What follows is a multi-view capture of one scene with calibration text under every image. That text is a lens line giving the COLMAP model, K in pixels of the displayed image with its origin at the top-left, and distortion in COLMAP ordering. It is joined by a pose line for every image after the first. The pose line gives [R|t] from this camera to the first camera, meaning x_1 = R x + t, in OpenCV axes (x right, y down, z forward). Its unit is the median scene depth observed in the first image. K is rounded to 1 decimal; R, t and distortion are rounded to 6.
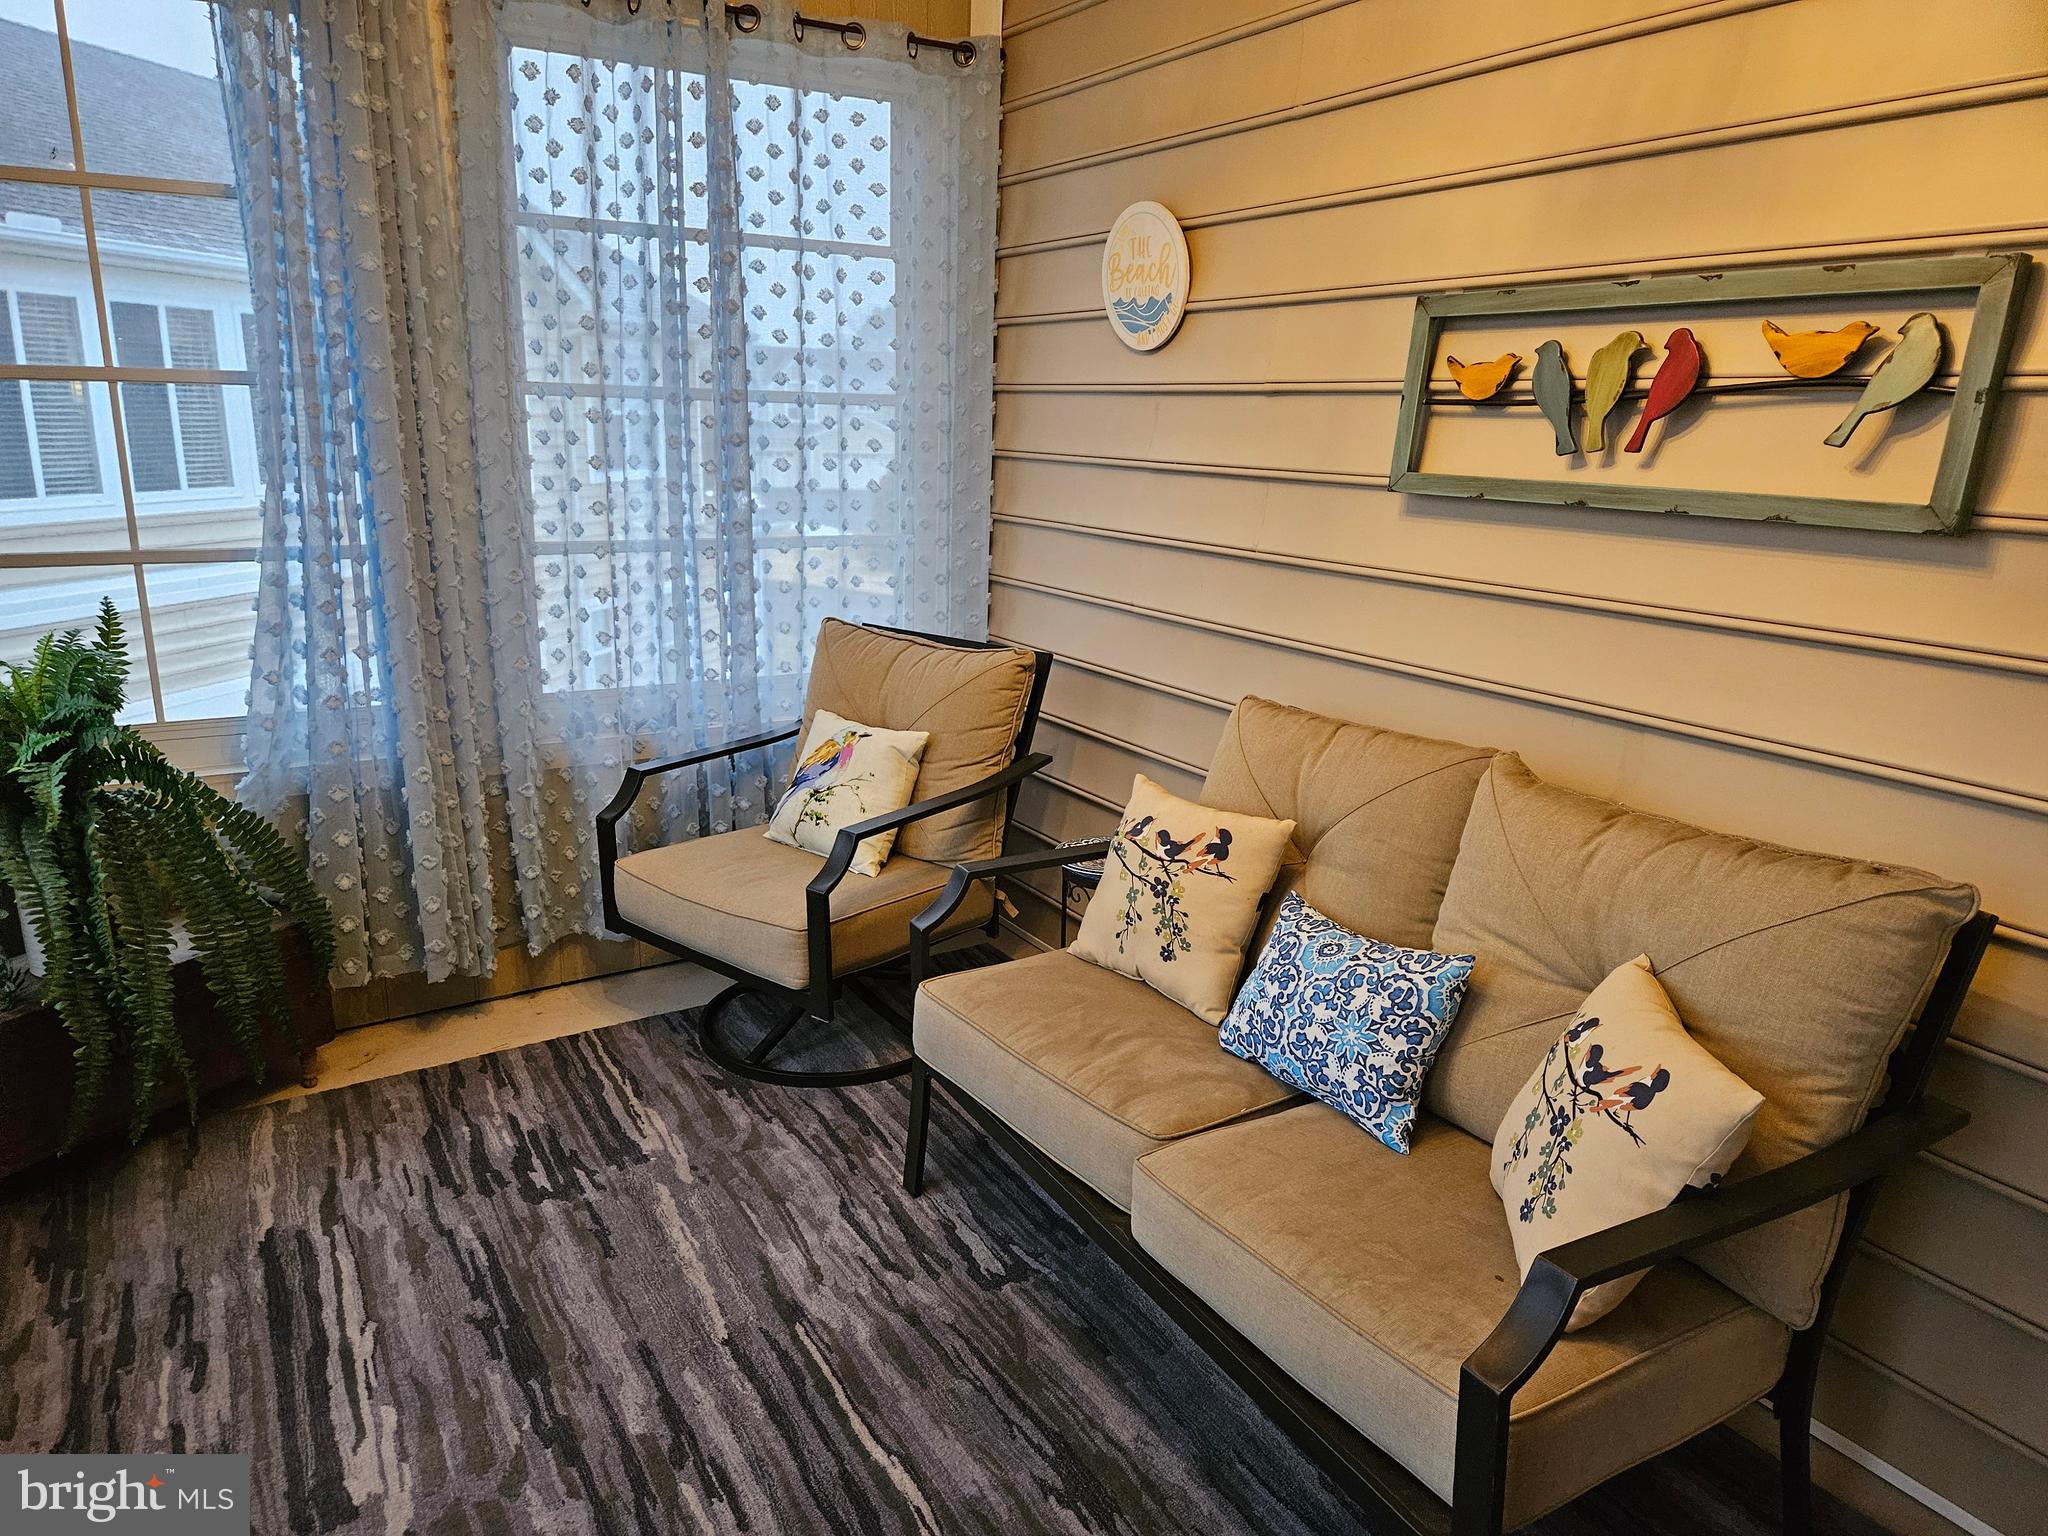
lens RADIAL K [[1379.1, 0, 1012.0], [0, 1379.1, 766.1], [0, 0, 1]] dist [0.071582, -0.039366]
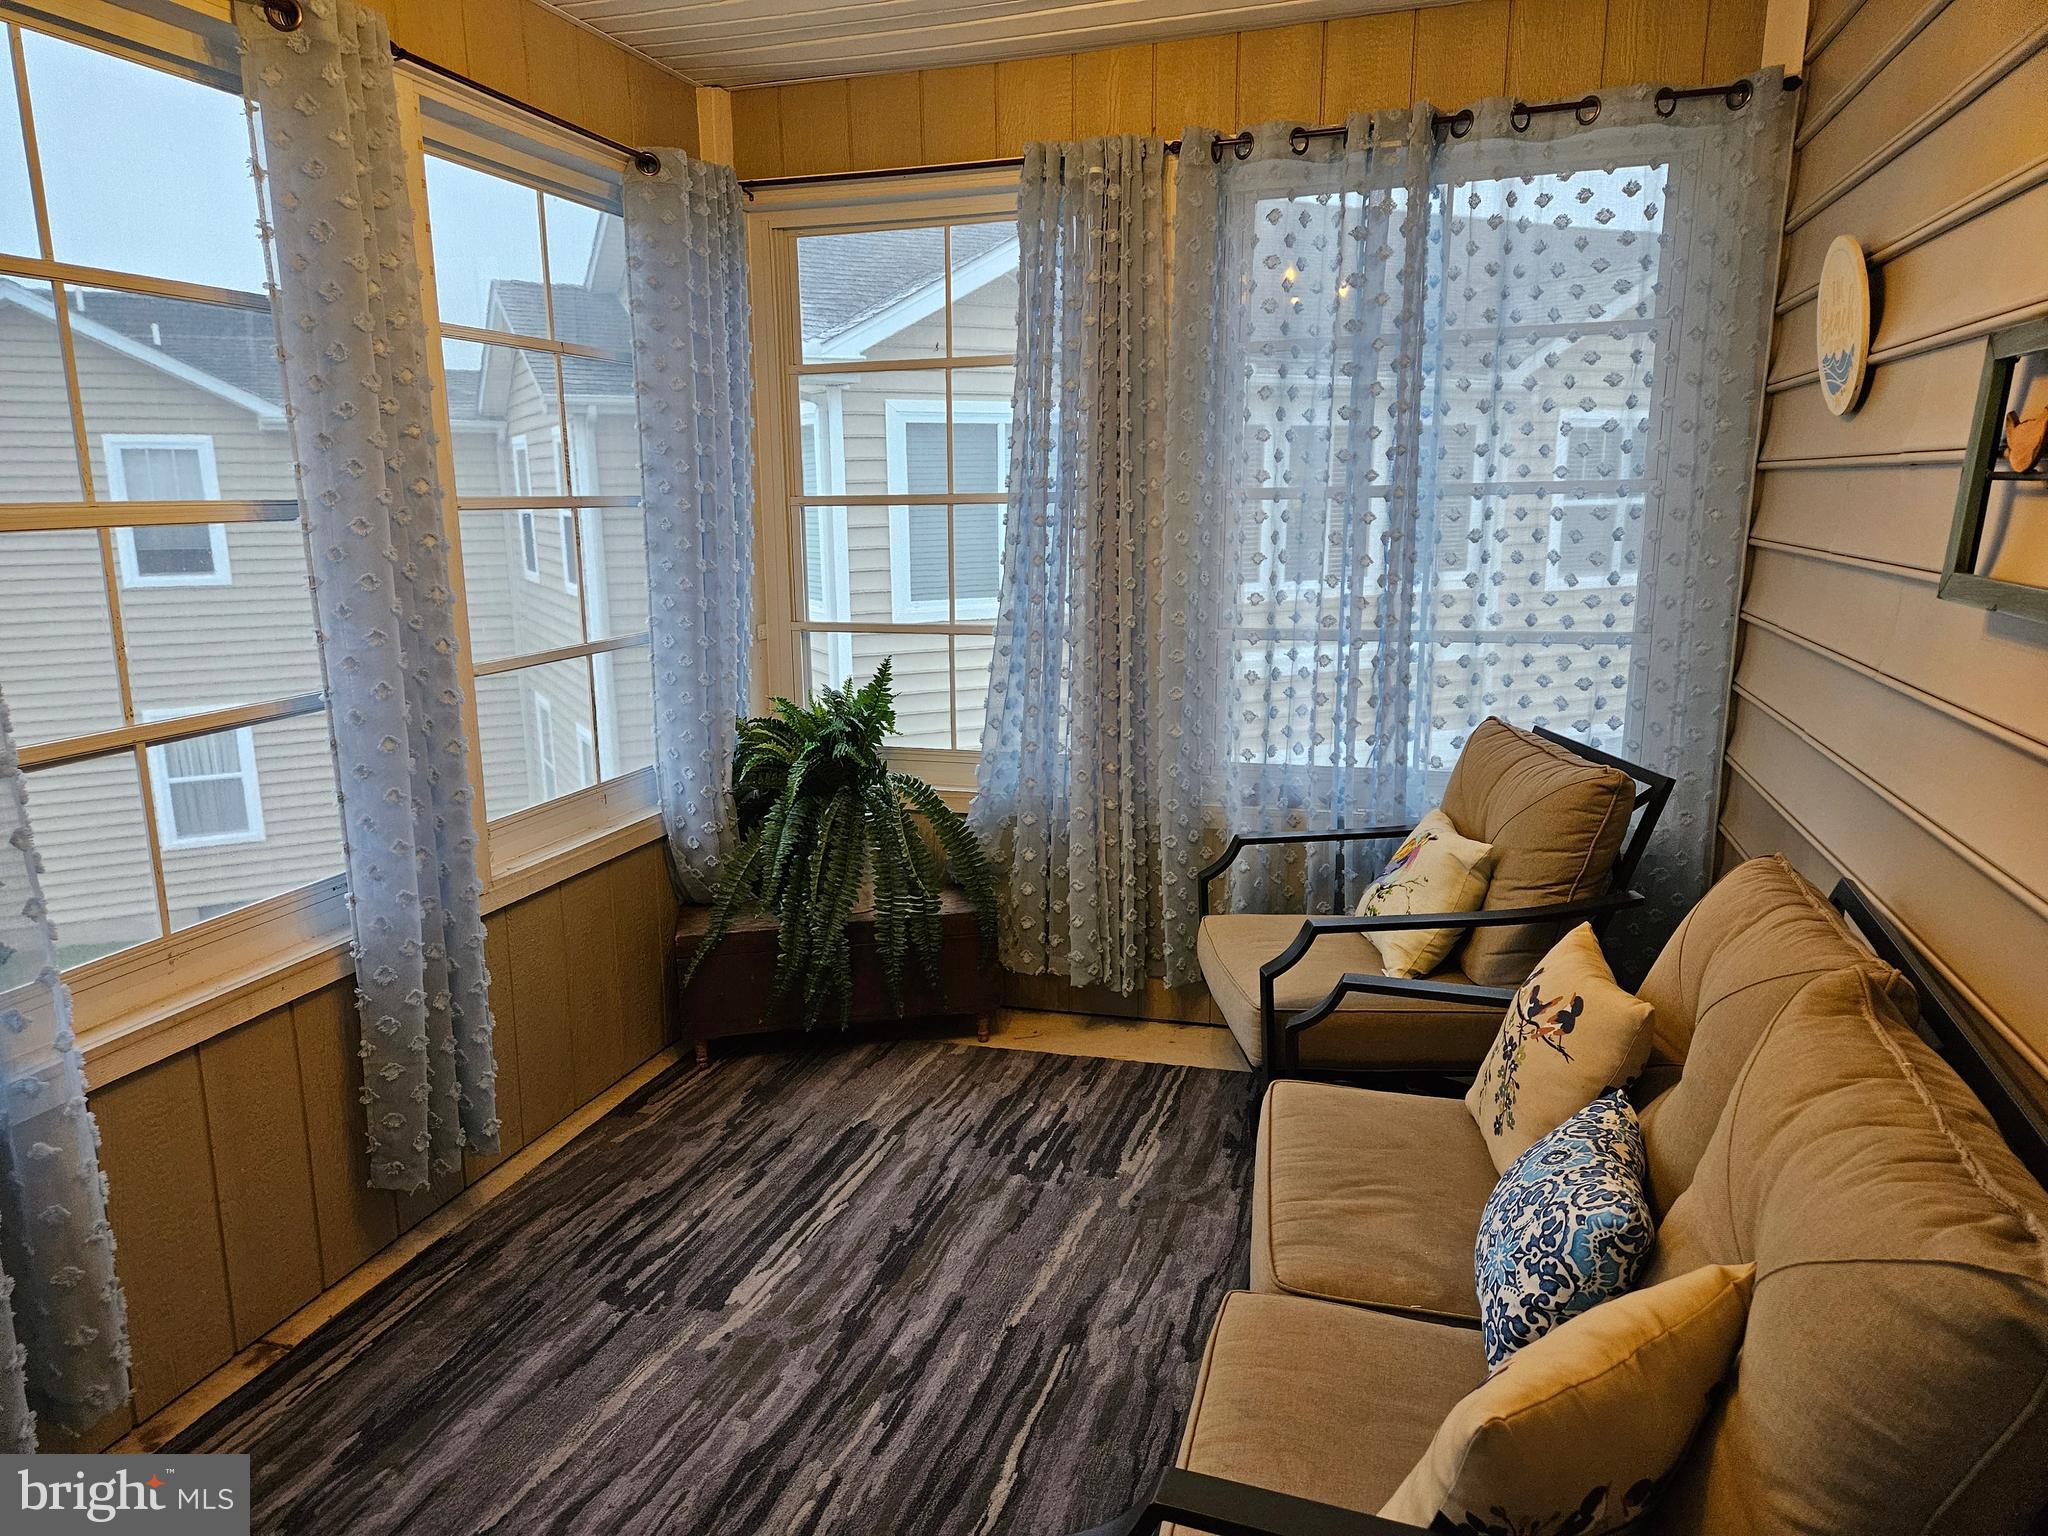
lens RADIAL K [[1379.1, 0, 1001.7], [0, 1379.1, 775.1], [0, 0, 1]] dist [0.071582, -0.039366]
pose [[0.665961, 0.120103, -0.736255, 0.522436], [-0.161508, 0.986759, 0.014878, -0.042174], [0.728293, 0.109003, 0.676541, 0.168582]]
